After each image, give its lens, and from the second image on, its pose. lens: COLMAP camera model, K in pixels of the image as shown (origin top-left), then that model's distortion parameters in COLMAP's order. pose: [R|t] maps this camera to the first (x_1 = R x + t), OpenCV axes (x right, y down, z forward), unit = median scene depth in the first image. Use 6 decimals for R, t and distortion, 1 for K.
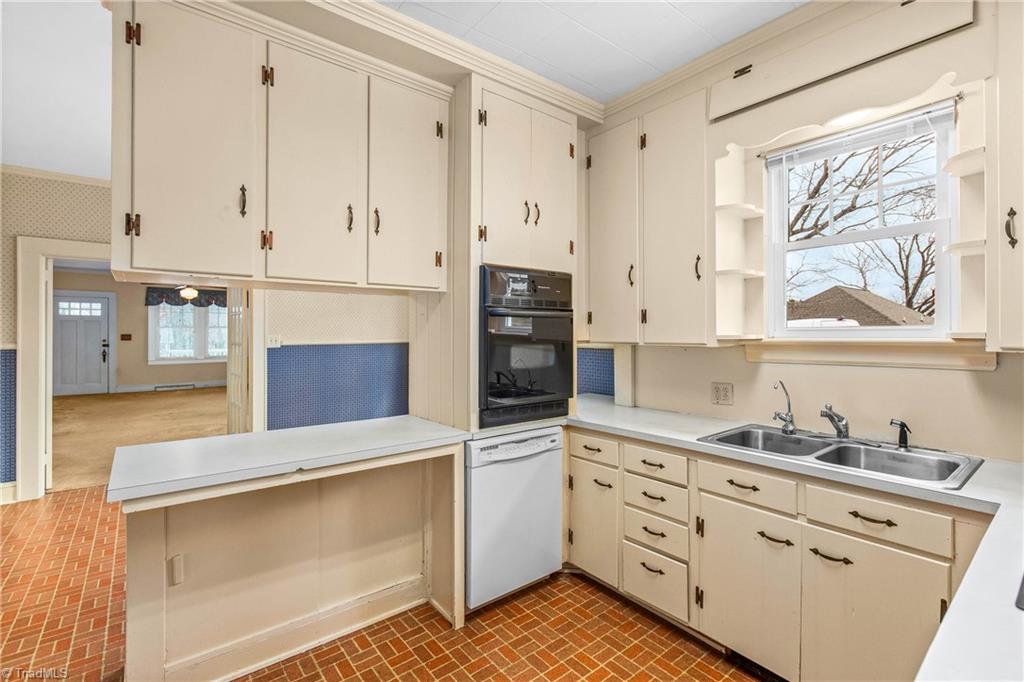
lens RADIAL K [[467.9, 0, 502.8], [0, 467.9, 331.8], [0, 0, 1]] dist [0.002449, -0.001129]
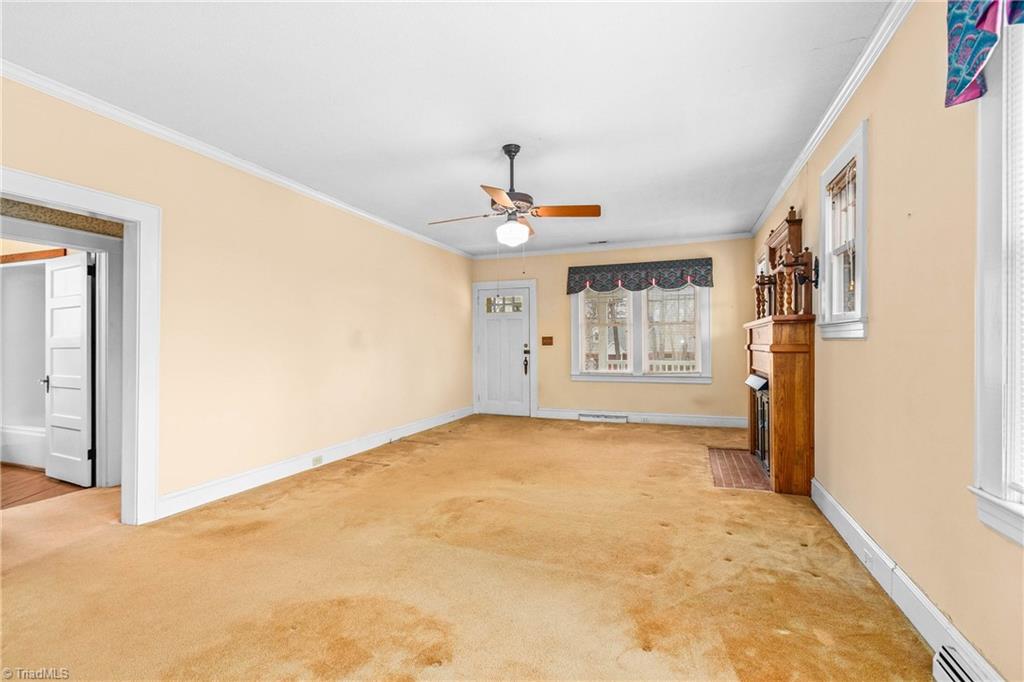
lens RADIAL K [[467.9, 0, 511.8], [0, 467.9, 342.8], [0, 0, 1]] dist [0.002449, -0.001129]
pose [[0.510861, -0.007145, -0.859634, -0.224704], [0.008861, 0.999956, -0.003045, 0.016730], [0.859618, -0.006062, 0.510902, 0.602993]]
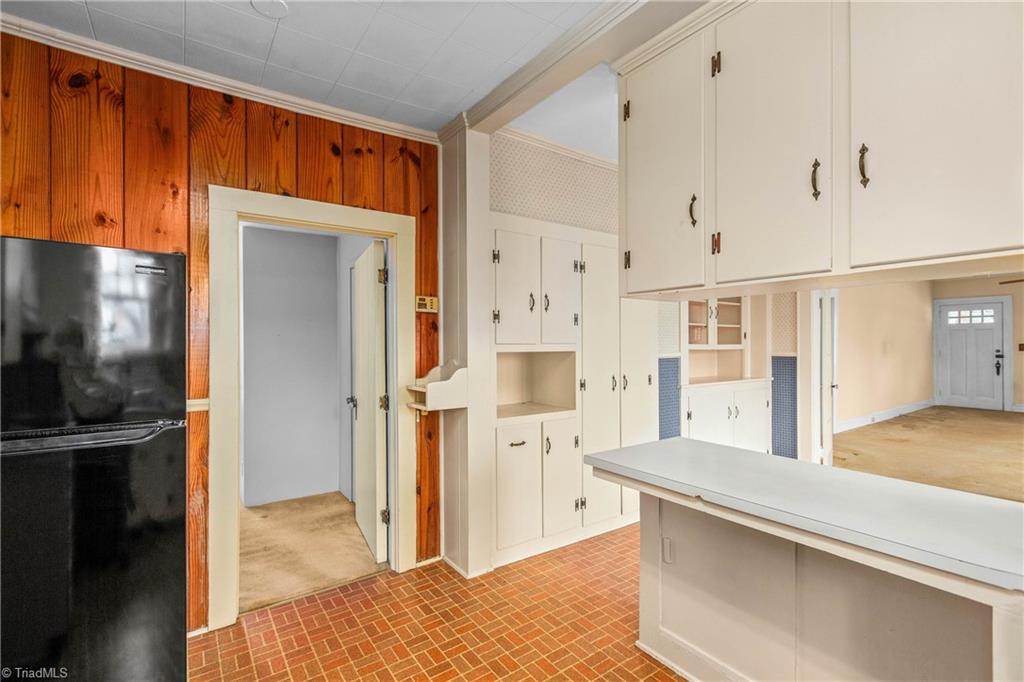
lens RADIAL K [[467.9, 0, 510.6], [0, 467.9, 340.9], [0, 0, 1]] dist [0.002449, -0.001129]
pose [[-0.048267, -0.005641, -0.998819, 0.082837], [0.005548, 0.999967, -0.005916, -0.000106], [0.998819, -0.005827, -0.048234, 0.119106]]
